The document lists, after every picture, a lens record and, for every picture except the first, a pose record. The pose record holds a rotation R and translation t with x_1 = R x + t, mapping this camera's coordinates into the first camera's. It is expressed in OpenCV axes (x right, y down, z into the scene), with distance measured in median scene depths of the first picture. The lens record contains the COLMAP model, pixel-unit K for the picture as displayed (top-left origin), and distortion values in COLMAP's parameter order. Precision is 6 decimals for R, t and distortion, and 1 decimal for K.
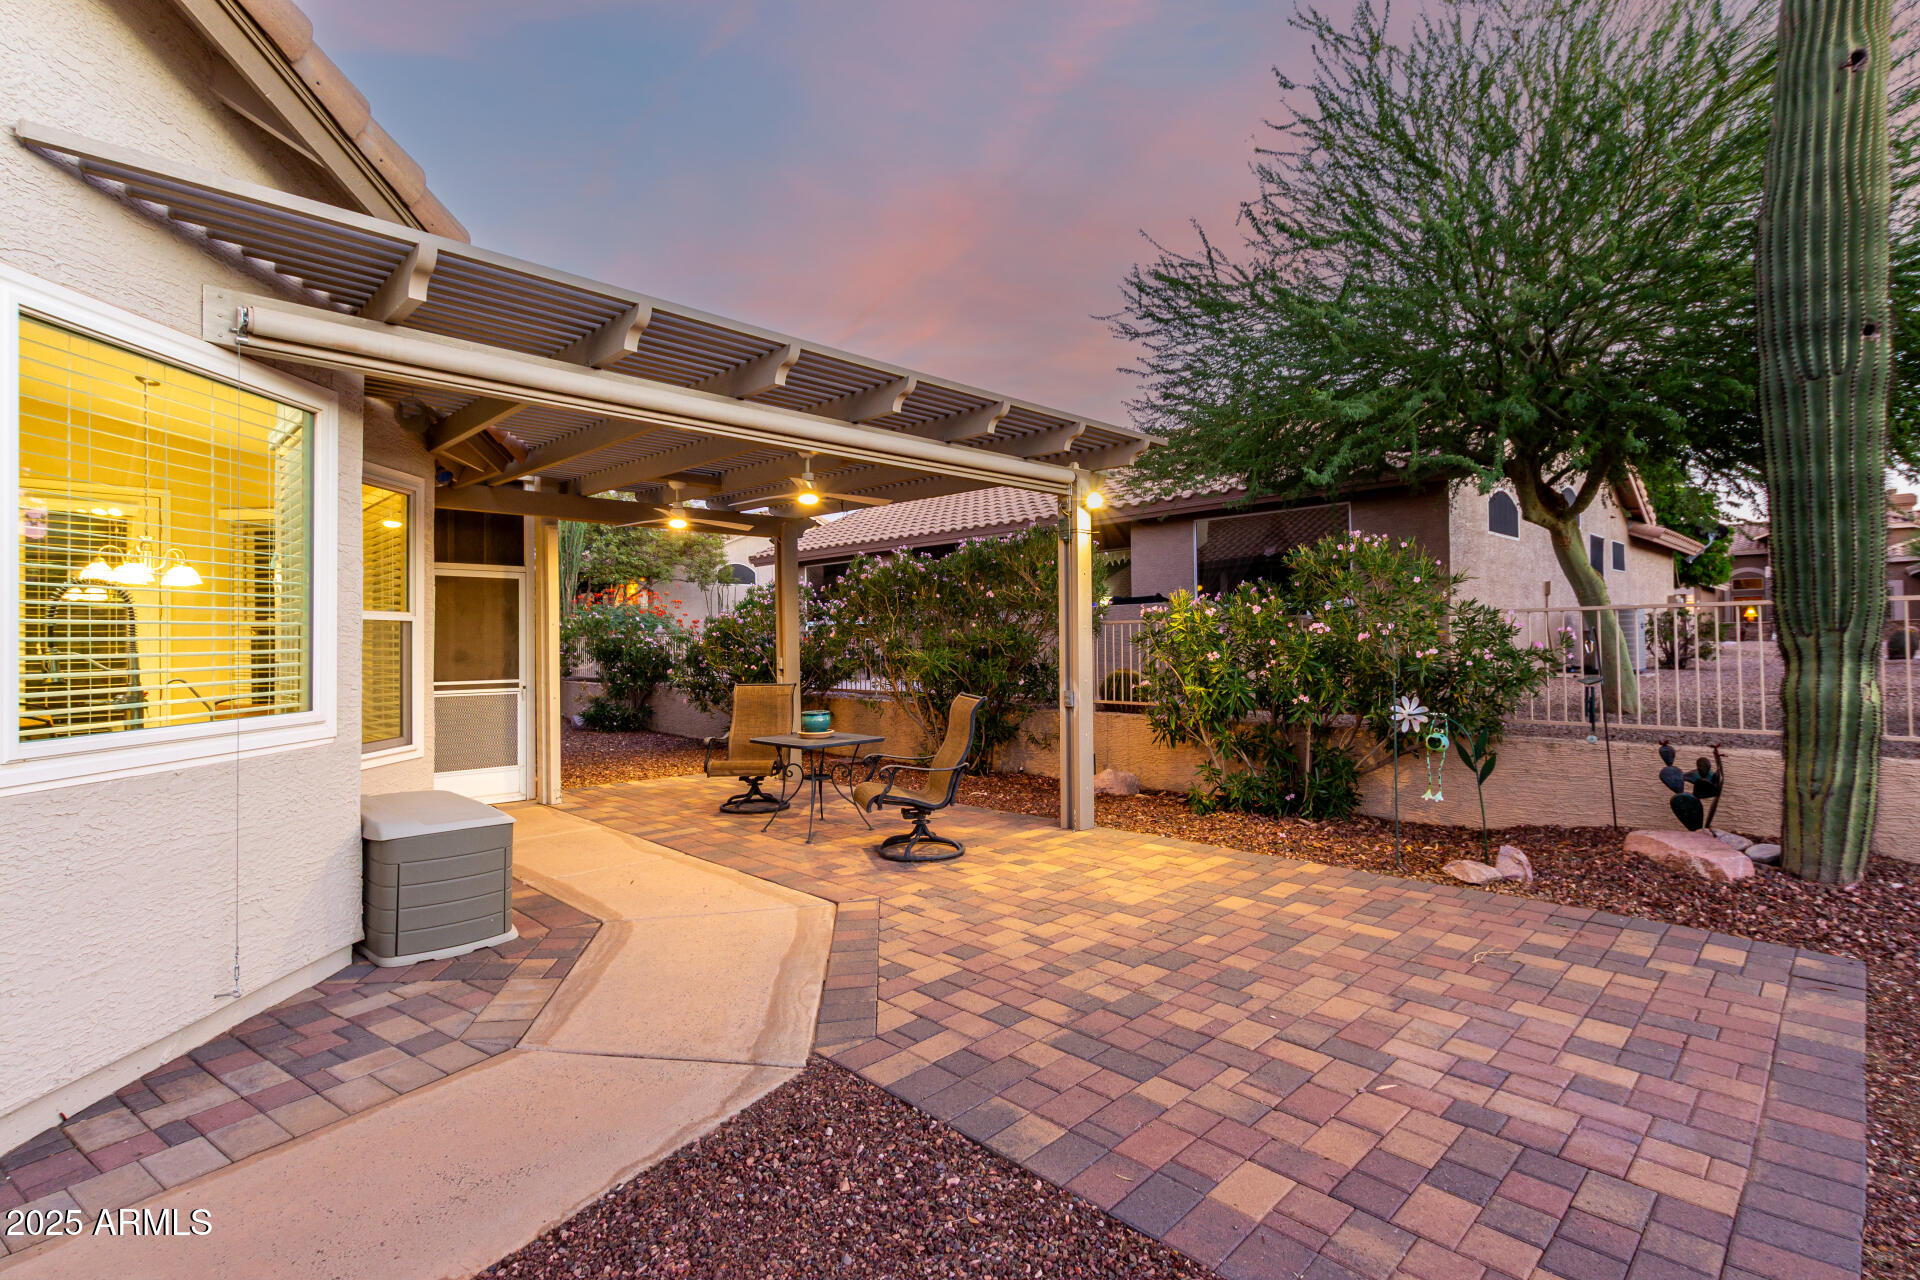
lens RADIAL K [[894.2, 0, 960.6], [0, 894.2, 622.5], [0, 0, 1]] dist [0.011475, -0.002268]
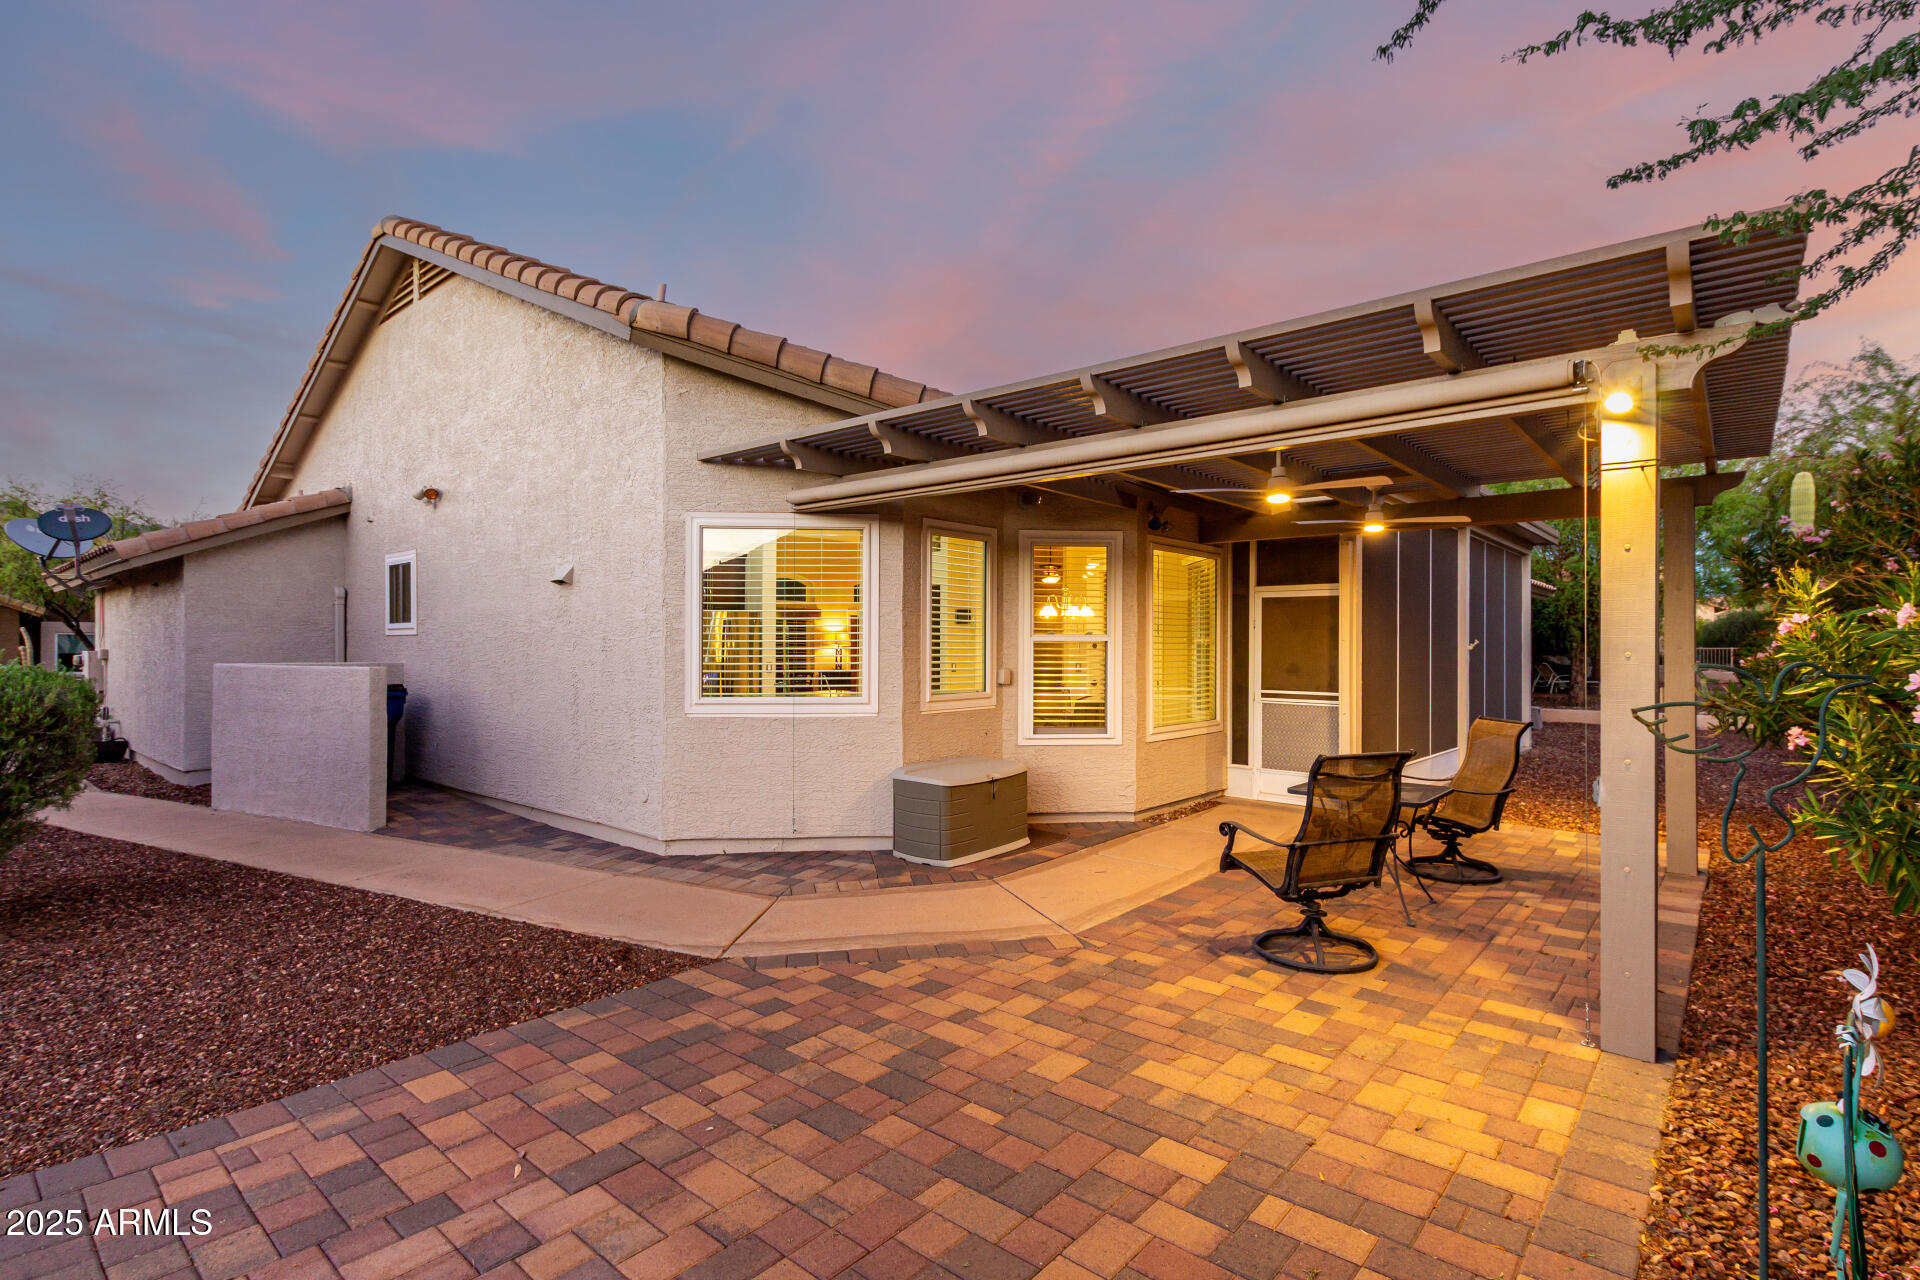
lens RADIAL K [[894.2, 0, 966.8], [0, 894.2, 640.9], [0, 0, 1]] dist [0.011475, -0.002268]
pose [[0.100109, 0.006056, -0.994958, 1.068059], [0.015632, 0.999848, 0.007659, -0.023459], [0.994854, -0.016320, 0.099999, 1.020733]]
